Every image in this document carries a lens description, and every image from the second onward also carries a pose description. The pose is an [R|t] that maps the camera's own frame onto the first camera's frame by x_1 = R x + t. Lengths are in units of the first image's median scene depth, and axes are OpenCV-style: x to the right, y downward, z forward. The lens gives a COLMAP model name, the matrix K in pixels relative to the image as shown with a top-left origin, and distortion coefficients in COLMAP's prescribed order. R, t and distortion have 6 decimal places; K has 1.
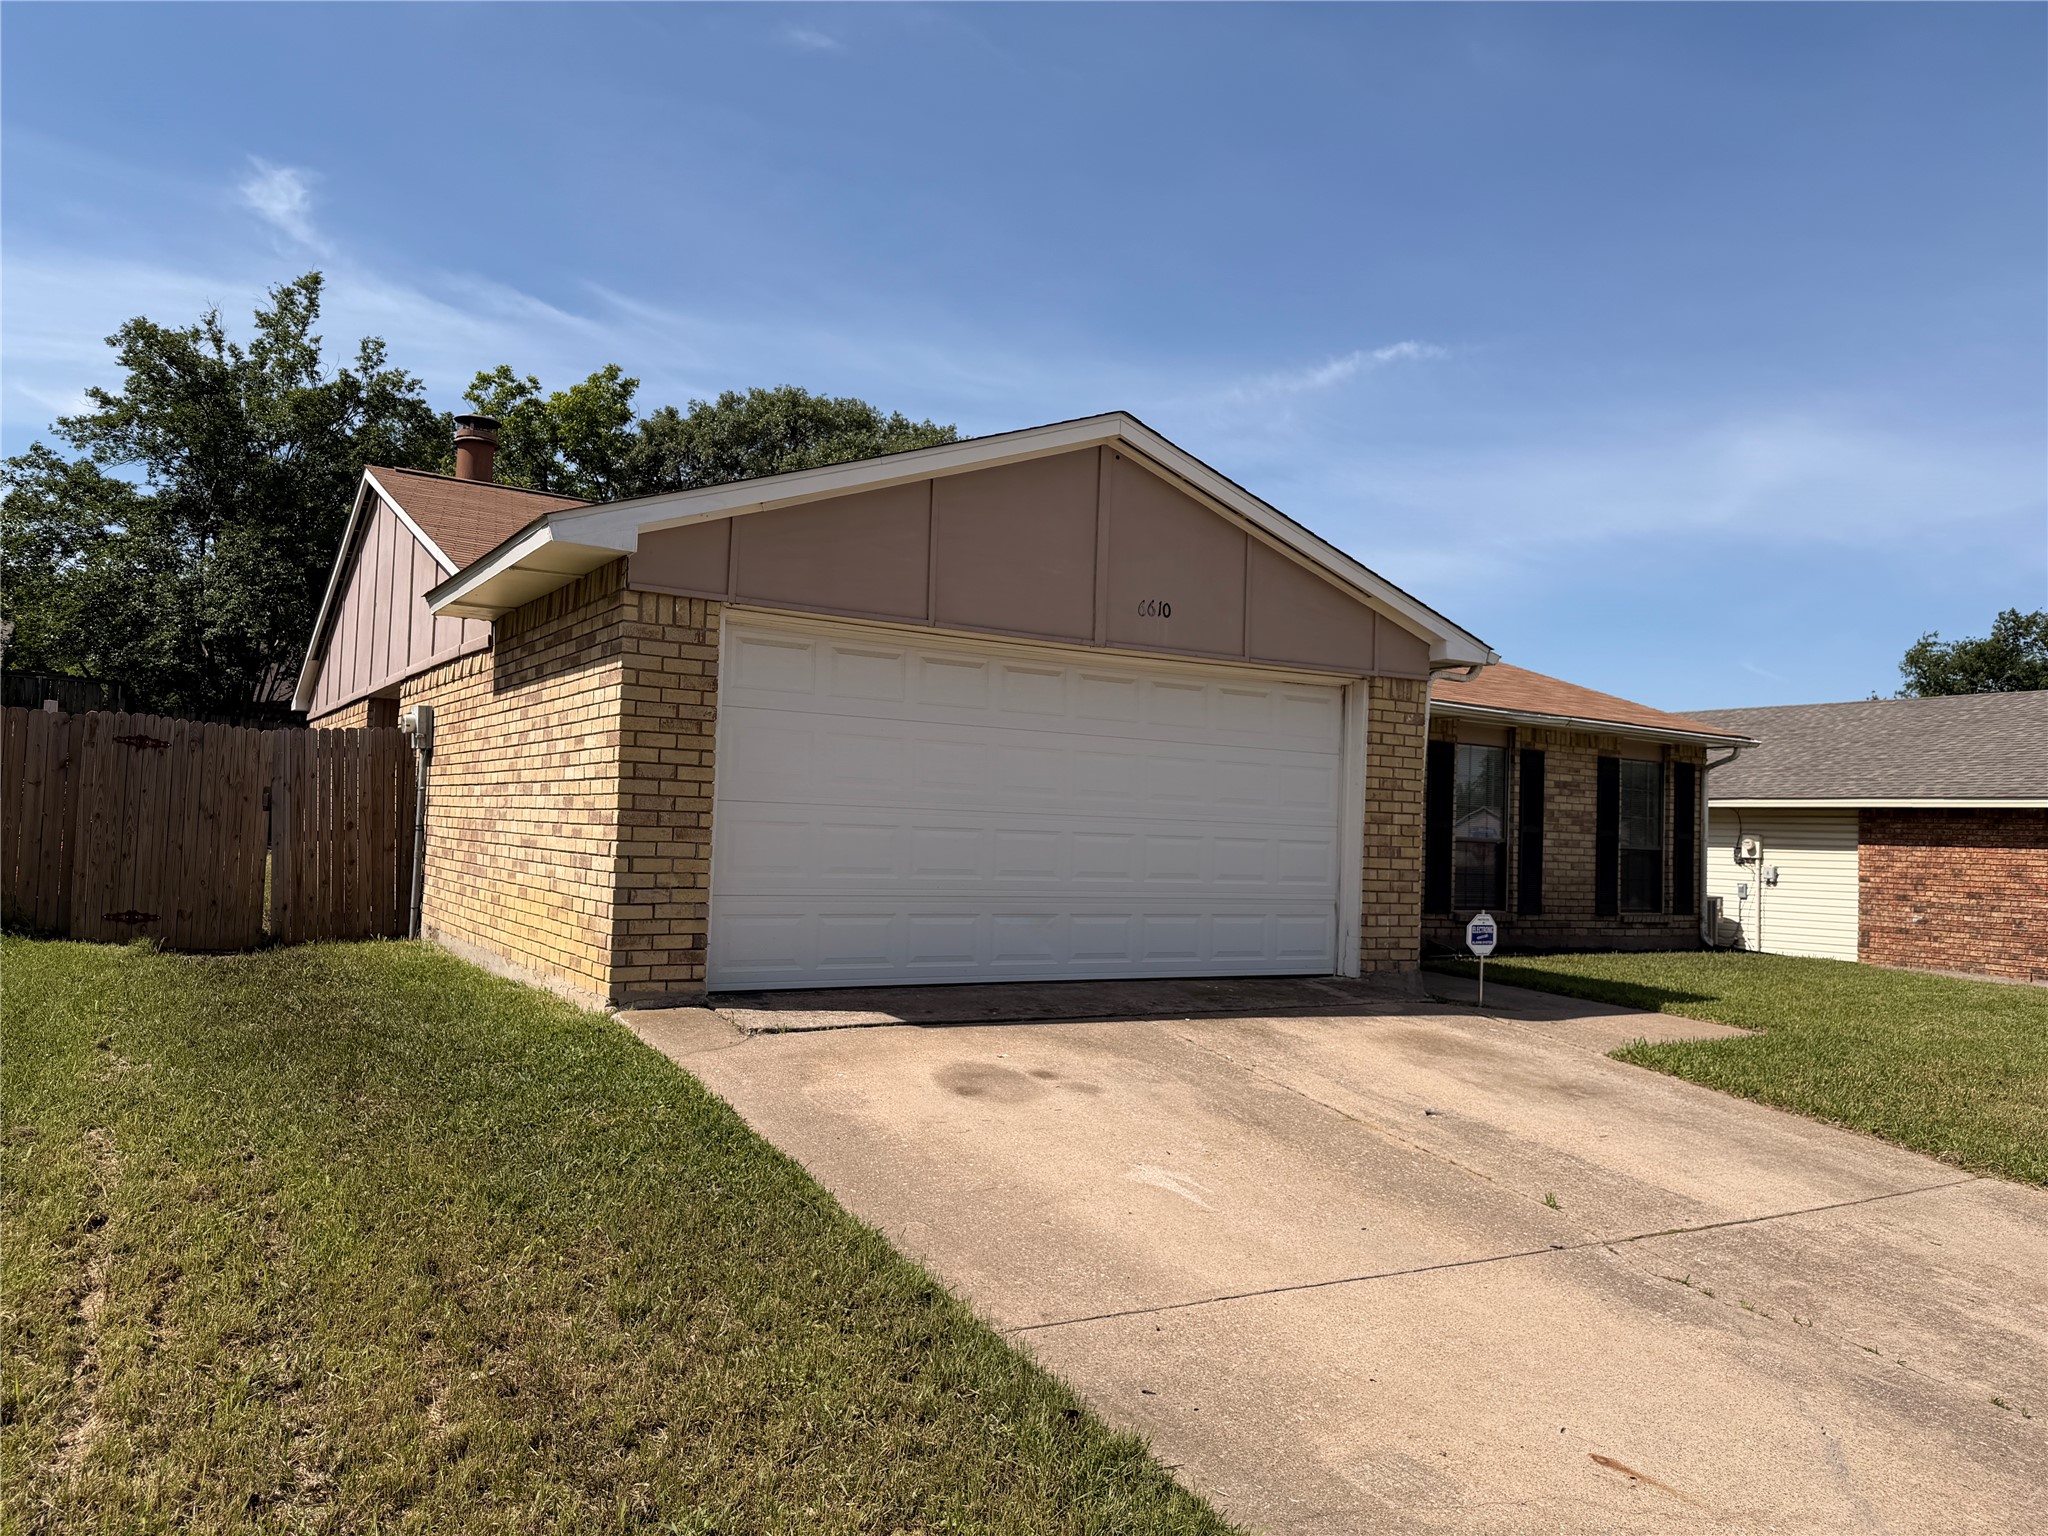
lens RADIAL K [[1430.3, 0, 1024.0], [0, 1430.3, 768.0], [0, 0, 1]] dist [0.164377, -0.285634]
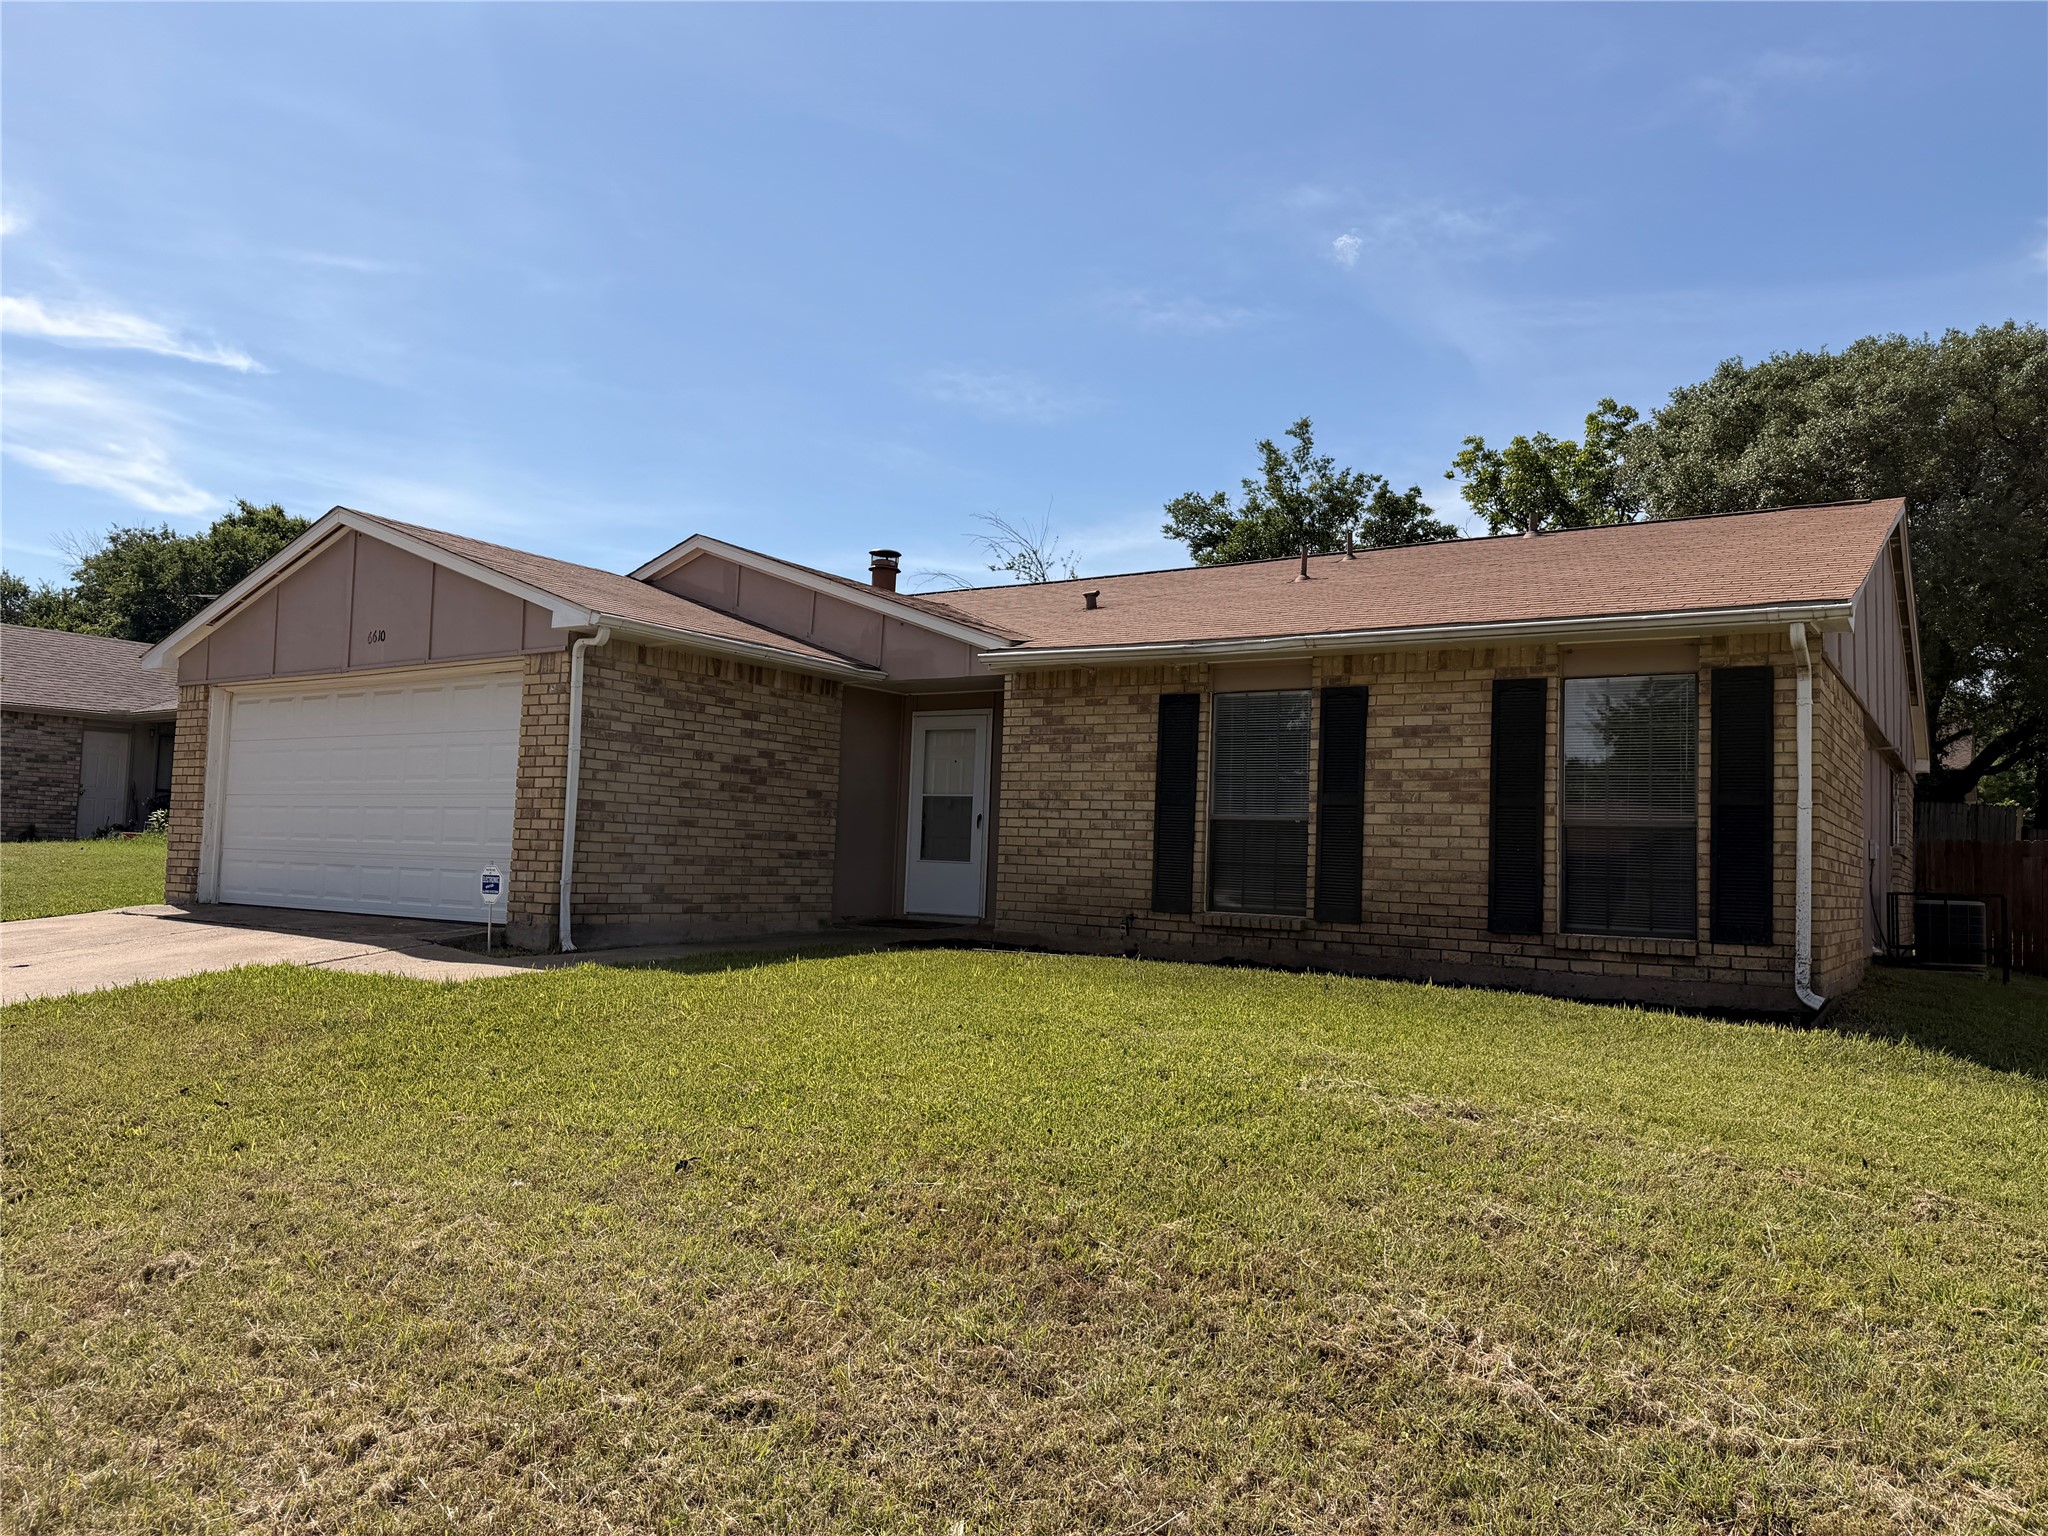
lens RADIAL K [[1430.3, 0, 1024.0], [0, 1430.3, 768.0], [0, 0, 1]] dist [0.164377, -0.285634]
pose [[0.411631, -0.083311, -0.907535, 1.383763], [0.023256, 0.996449, -0.080925, 0.119789], [0.911054, 0.012206, 0.412107, 0.875862]]
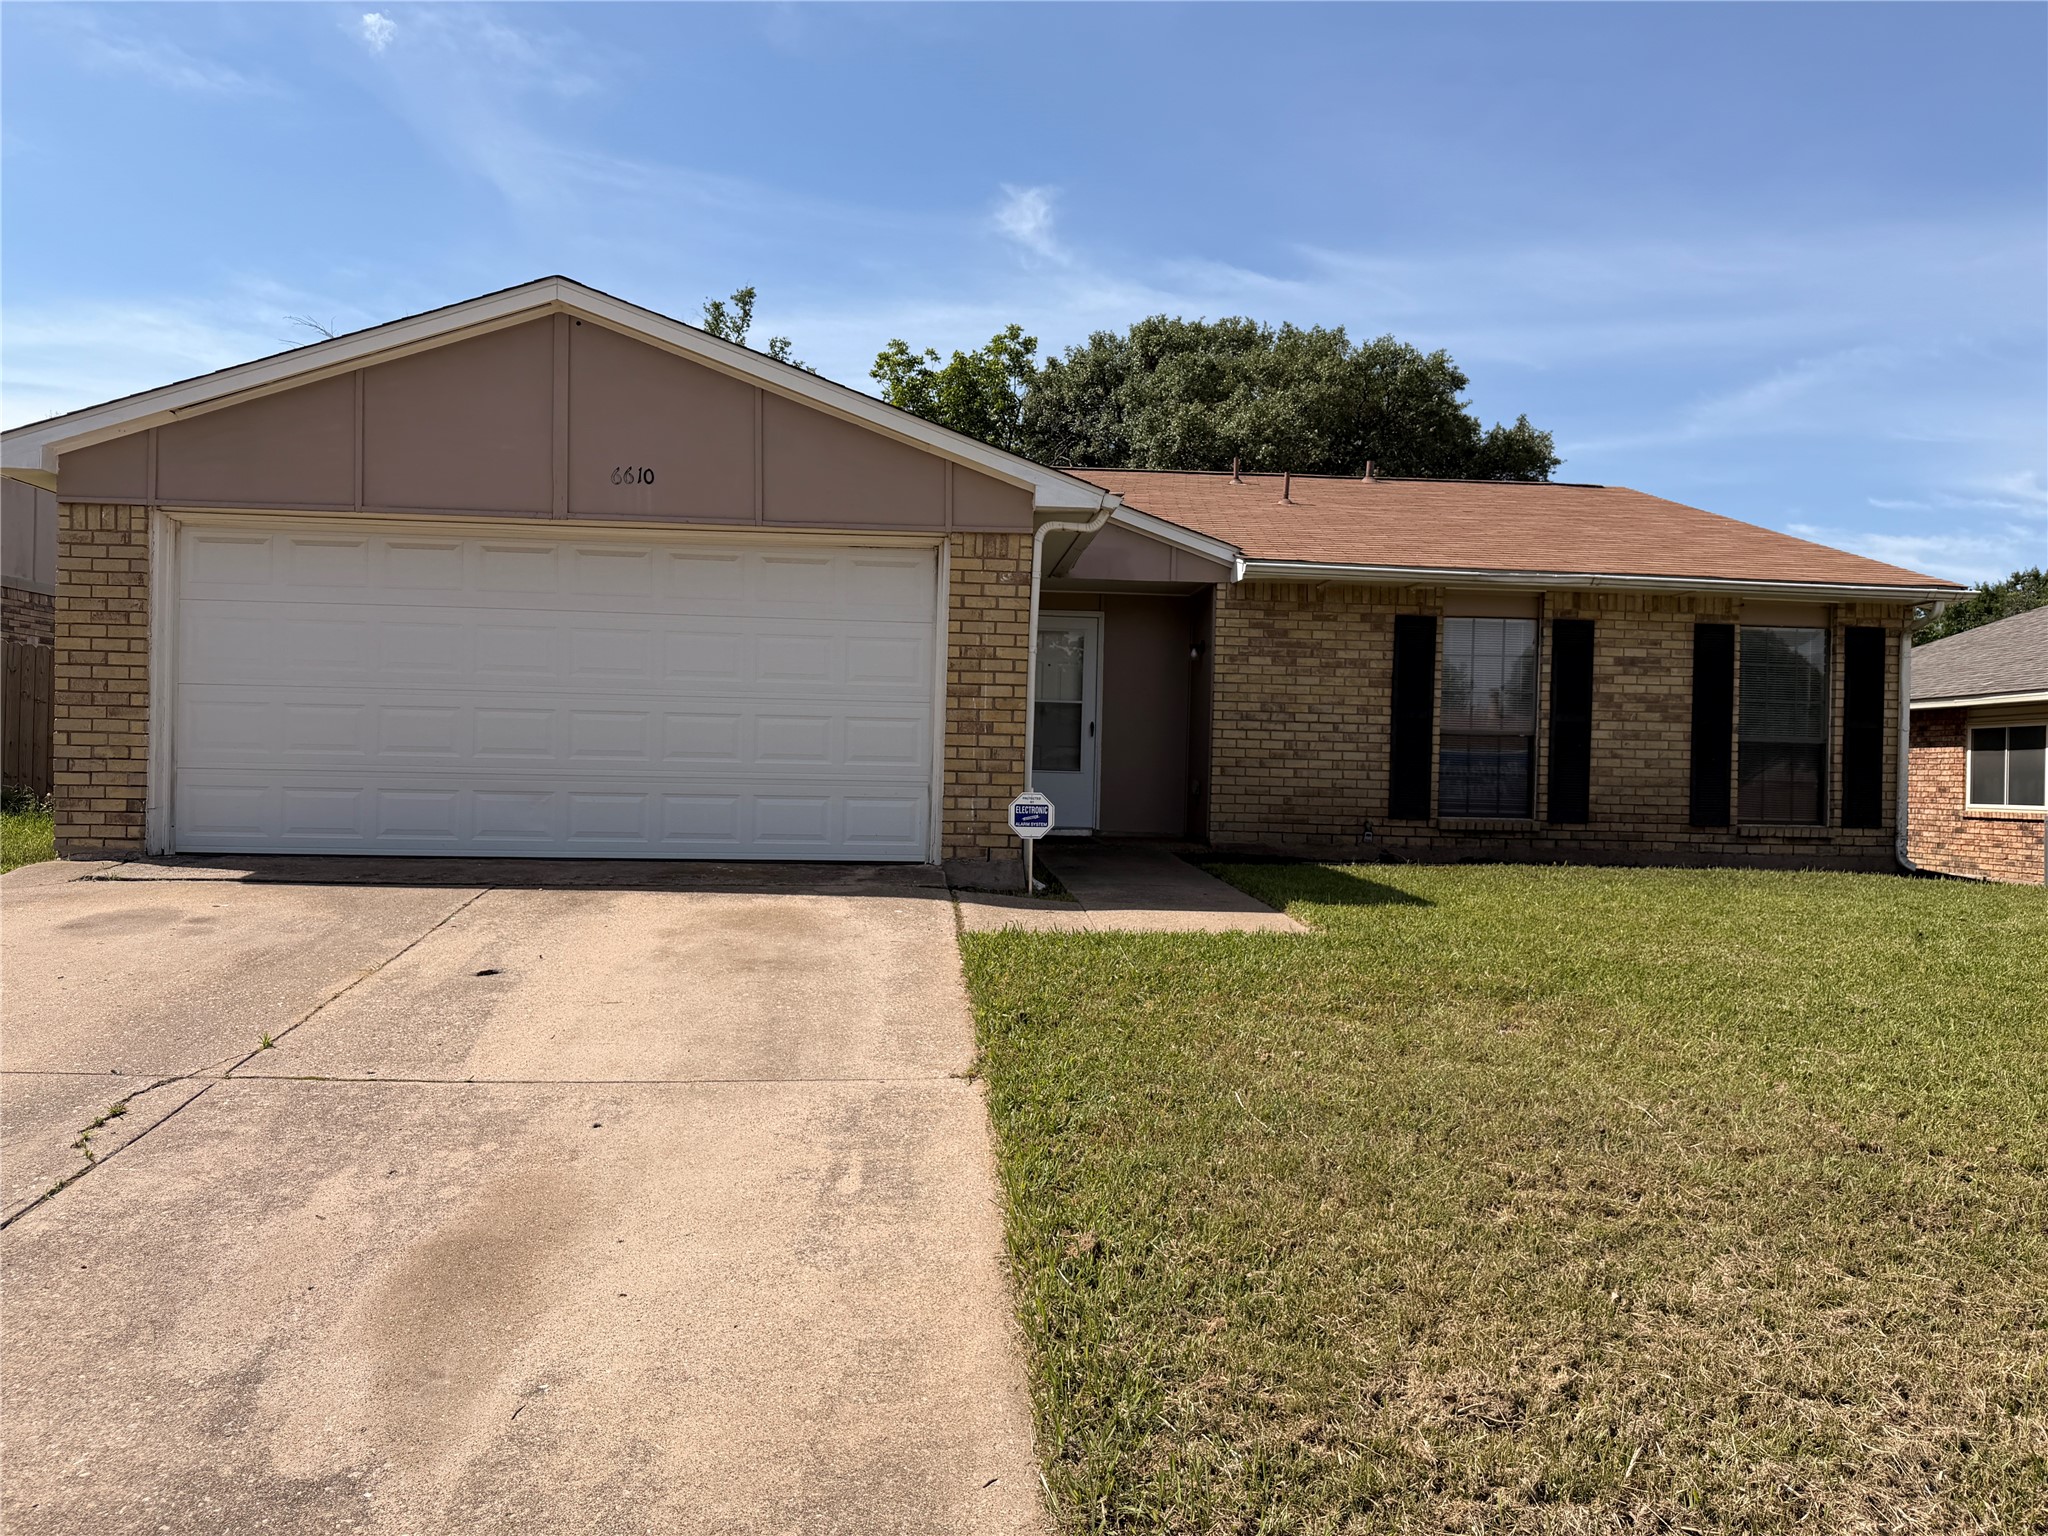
lens RADIAL K [[1430.3, 0, 1024.0], [0, 1430.3, 768.0], [0, 0, 1]] dist [0.164377, -0.285634]
pose [[0.889604, -0.017147, -0.456410, 0.677959], [0.031538, 0.999216, 0.023933, 0.062043], [0.455642, -0.035685, 0.889447, 0.215946]]
